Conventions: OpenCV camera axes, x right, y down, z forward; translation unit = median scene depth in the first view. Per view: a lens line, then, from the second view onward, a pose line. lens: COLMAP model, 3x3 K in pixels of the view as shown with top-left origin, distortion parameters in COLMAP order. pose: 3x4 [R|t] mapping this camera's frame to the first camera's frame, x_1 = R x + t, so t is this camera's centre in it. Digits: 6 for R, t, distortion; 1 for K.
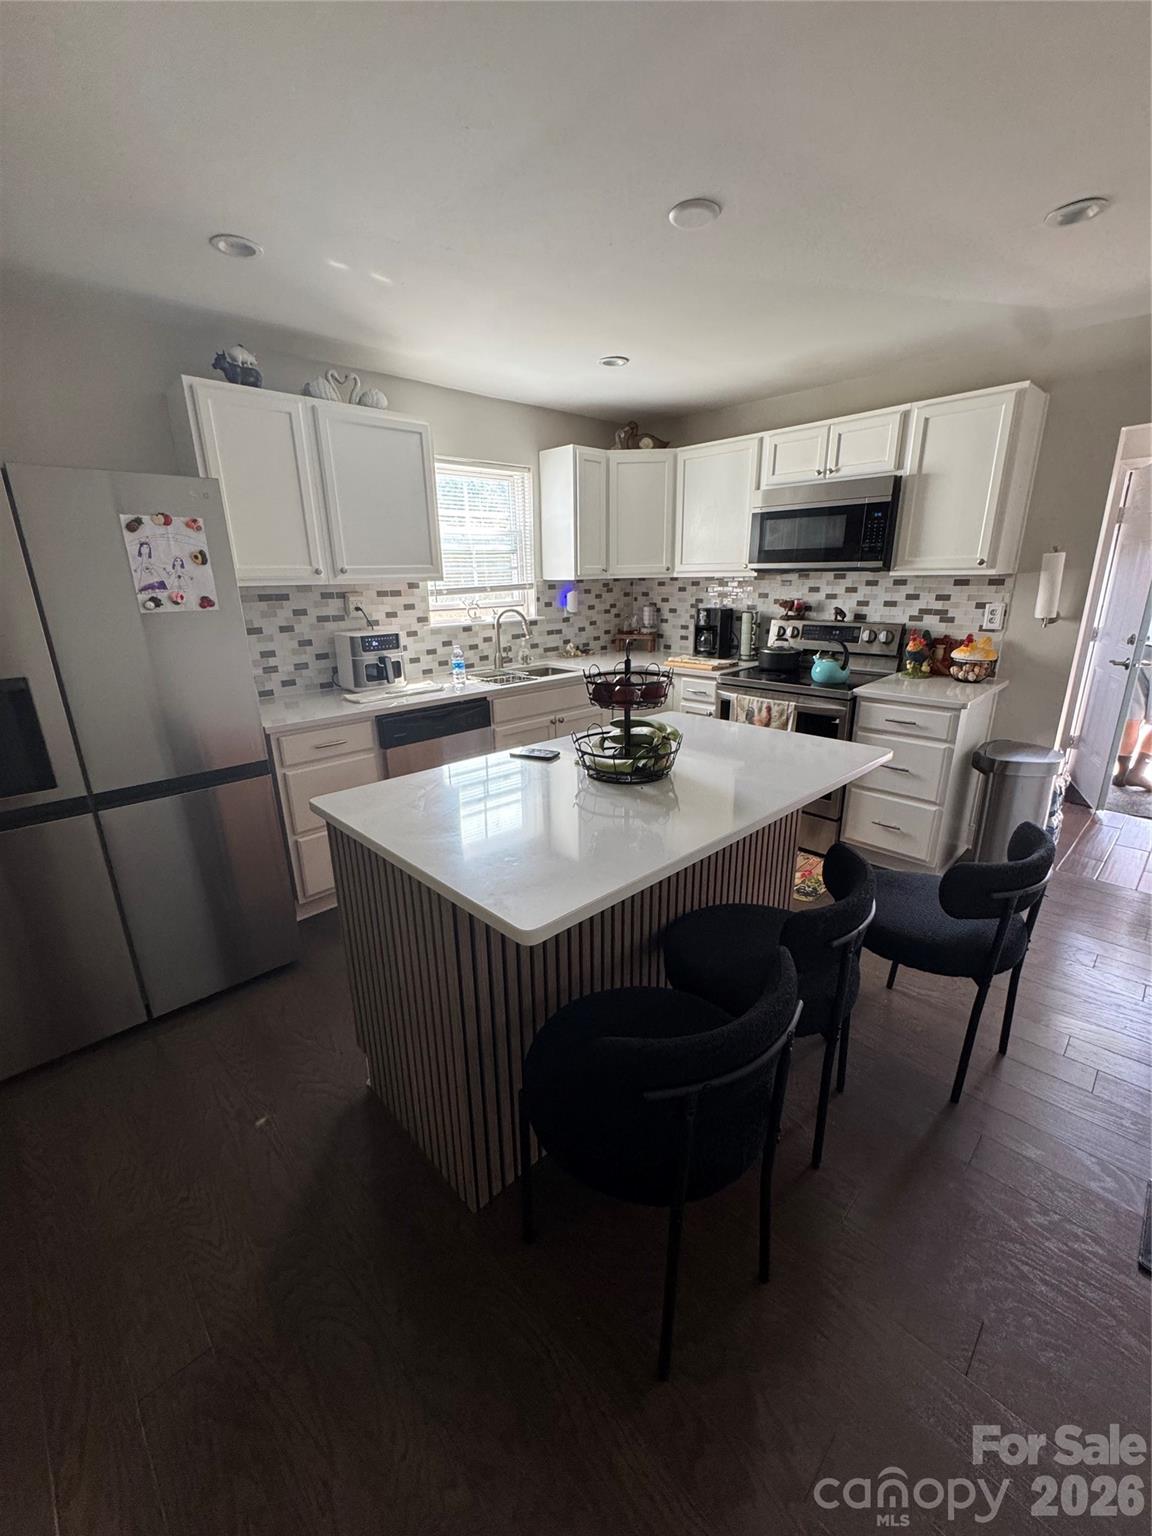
lens RADIAL K [[617.4, 0, 572.8], [0, 617.4, 767.4], [0, 0, 1]] dist [0.000648, 0.000327]
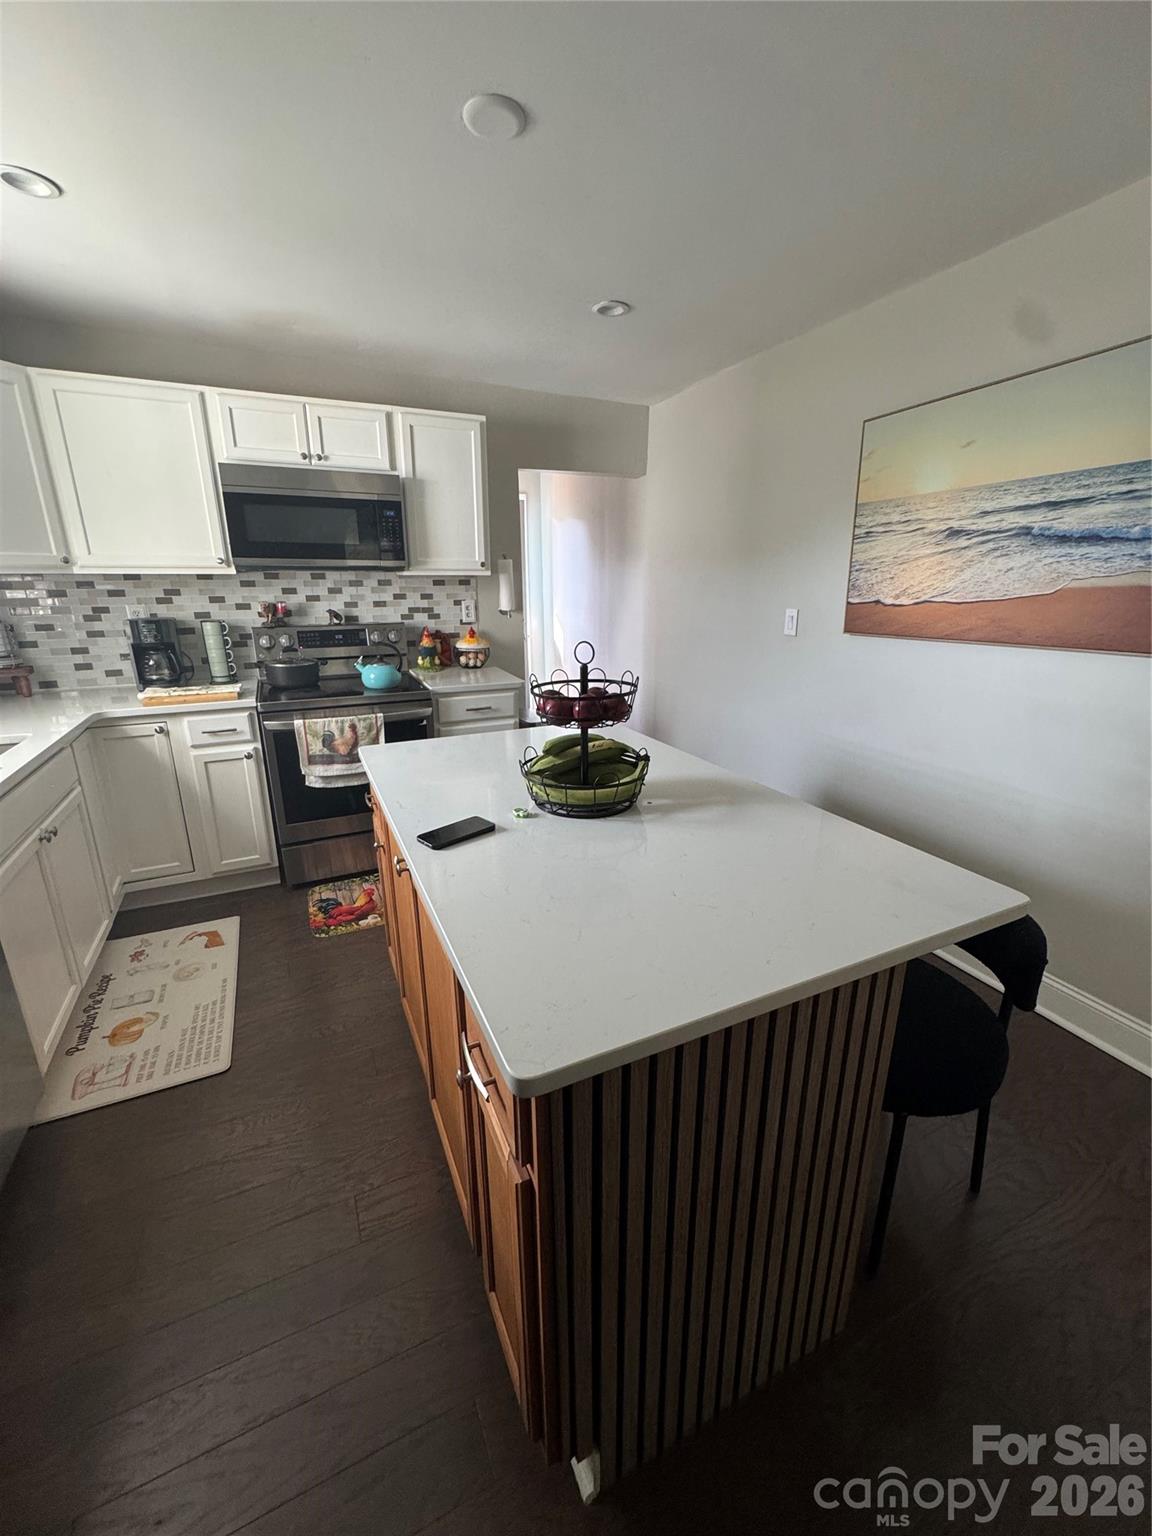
lens RADIAL K [[617.4, 0, 574.4], [0, 617.4, 763.7], [0, 0, 1]] dist [0.000648, 0.000327]
pose [[0.318228, -0.258480, 0.912096, -0.381871], [0.278585, 0.945130, 0.170644, -0.106995], [-0.906157, 0.199793, 0.372776, 0.406769]]
